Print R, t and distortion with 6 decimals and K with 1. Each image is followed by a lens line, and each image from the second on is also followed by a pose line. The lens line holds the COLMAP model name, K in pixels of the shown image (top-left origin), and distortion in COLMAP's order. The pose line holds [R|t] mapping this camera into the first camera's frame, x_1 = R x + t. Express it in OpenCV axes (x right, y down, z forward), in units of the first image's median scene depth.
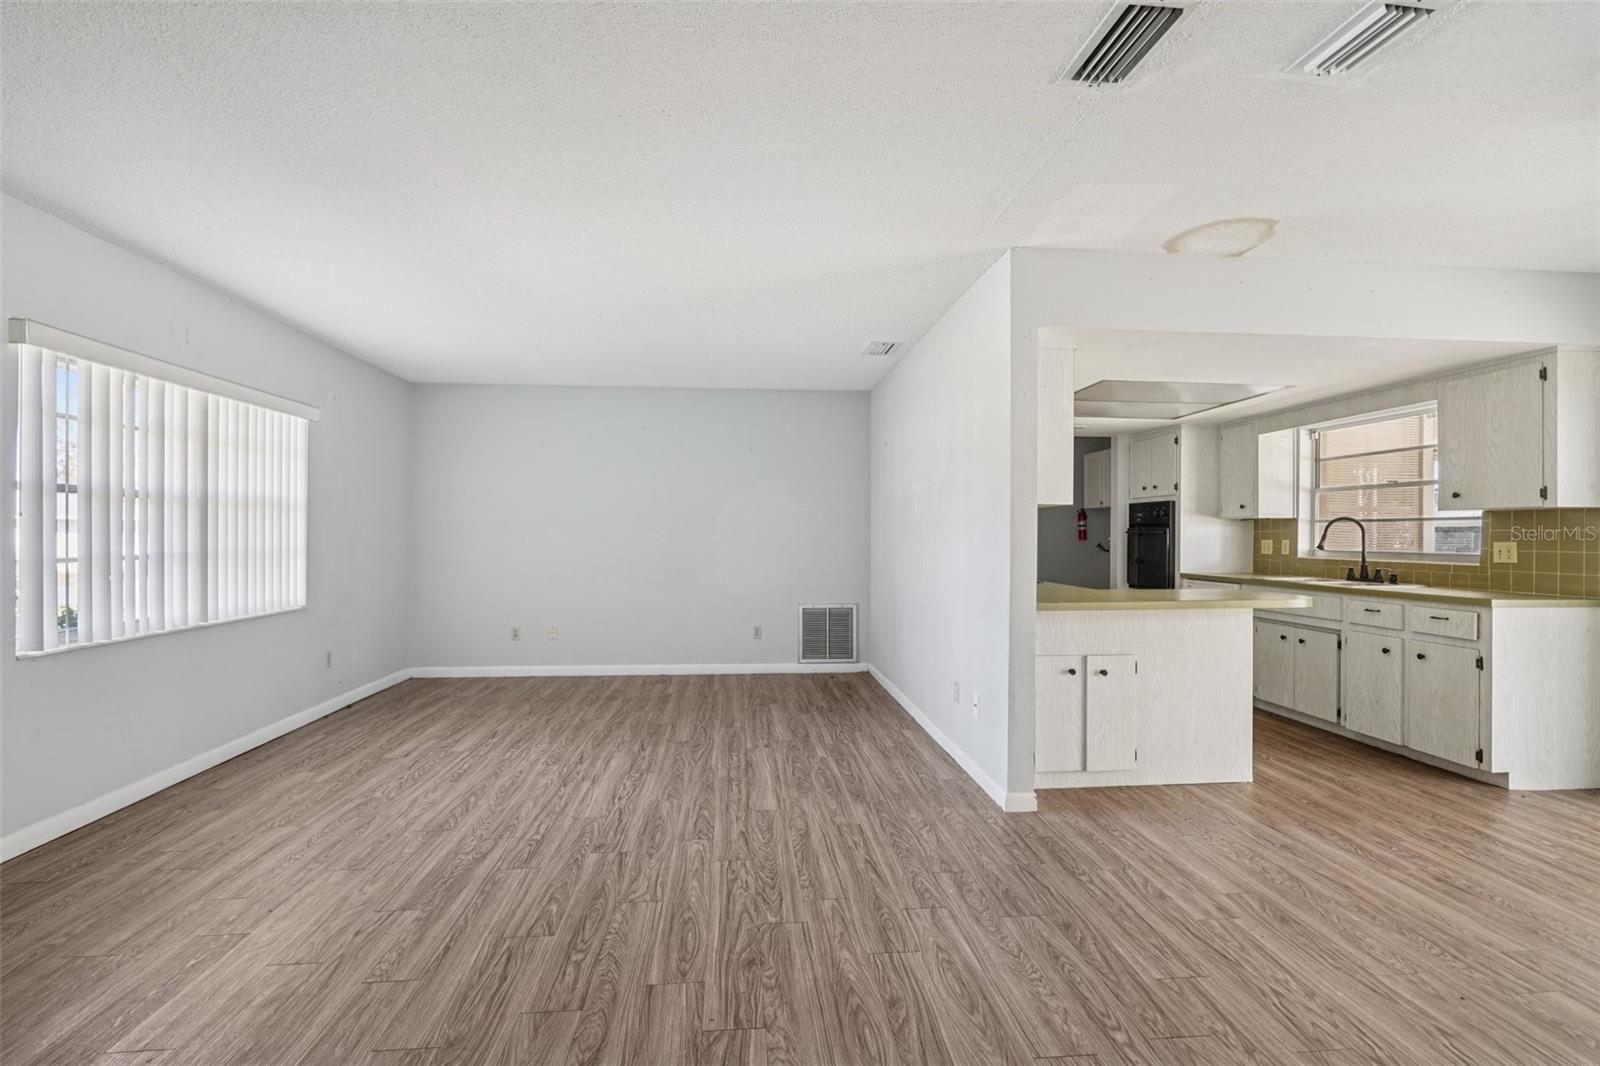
lens RADIAL K [[722.2, 0, 795.5], [0, 722.2, 536.8], [0, 0, 1]] dist [-0.004232, 0.000358]
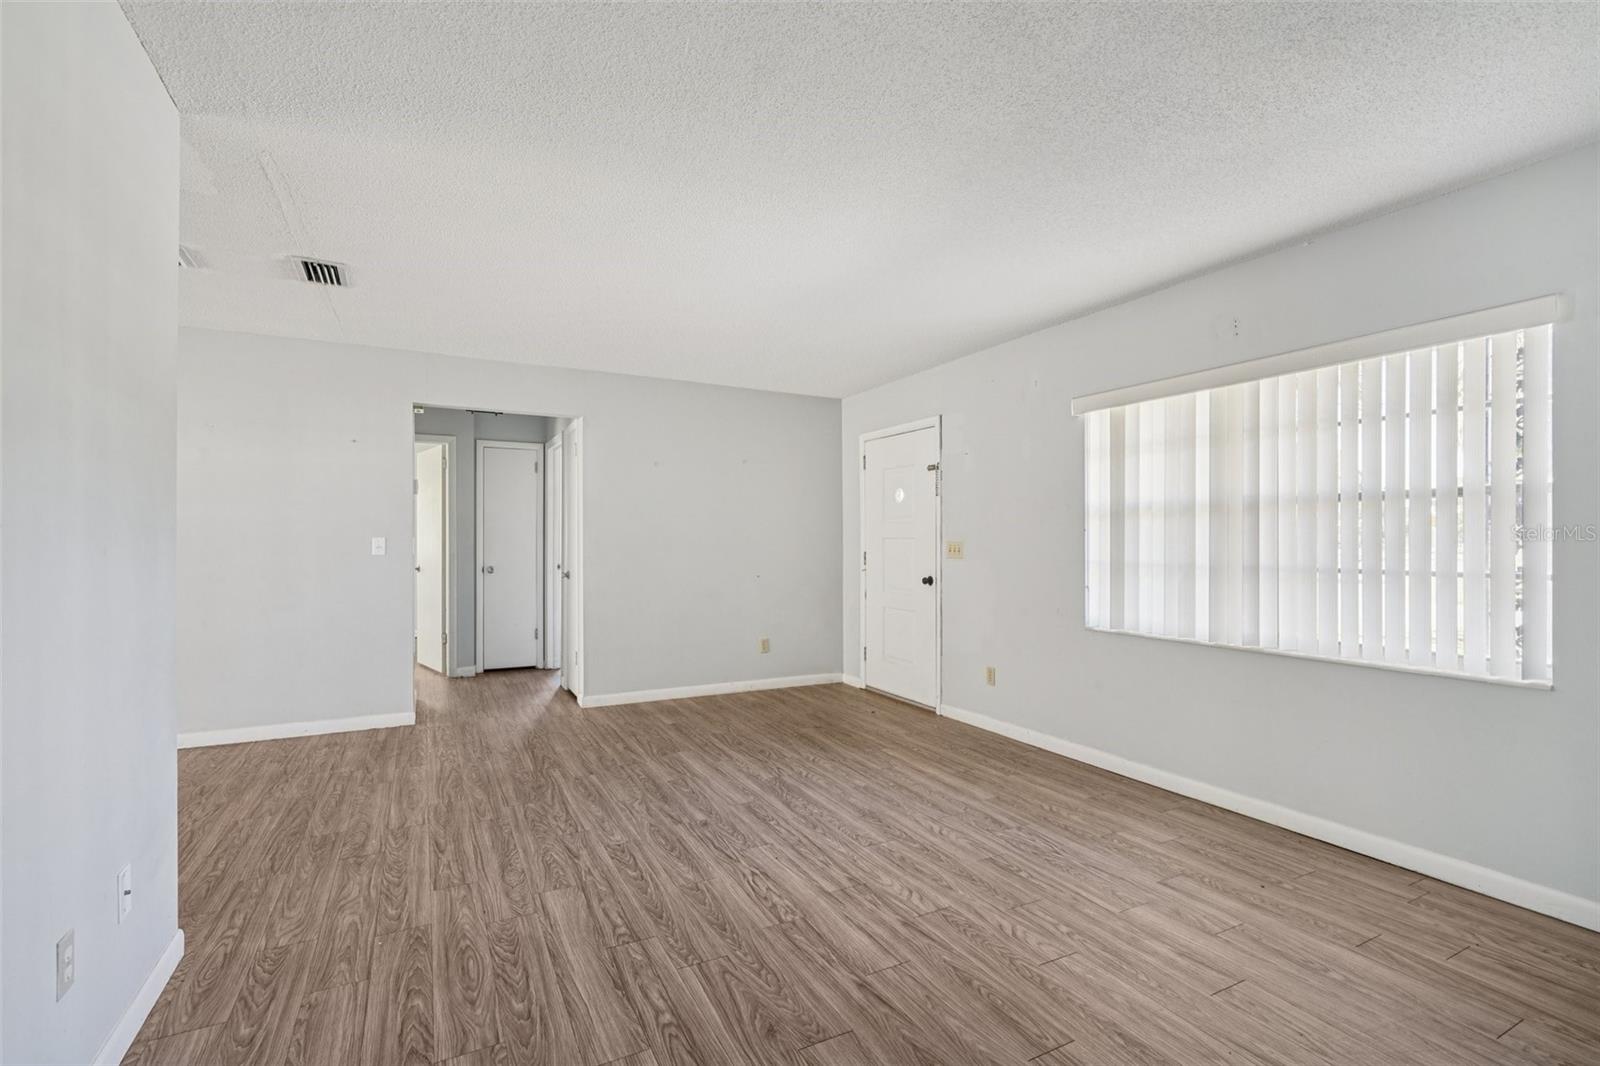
lens RADIAL K [[722.2, 0, 795.5], [0, 722.2, 536.8], [0, 0, 1]] dist [-0.004232, 0.000358]
pose [[-0.924729, -0.006181, -0.380577, 0.019364], [-0.005263, 0.999980, -0.003454, -0.006833], [0.380591, -0.001191, -0.924743, 1.615372]]
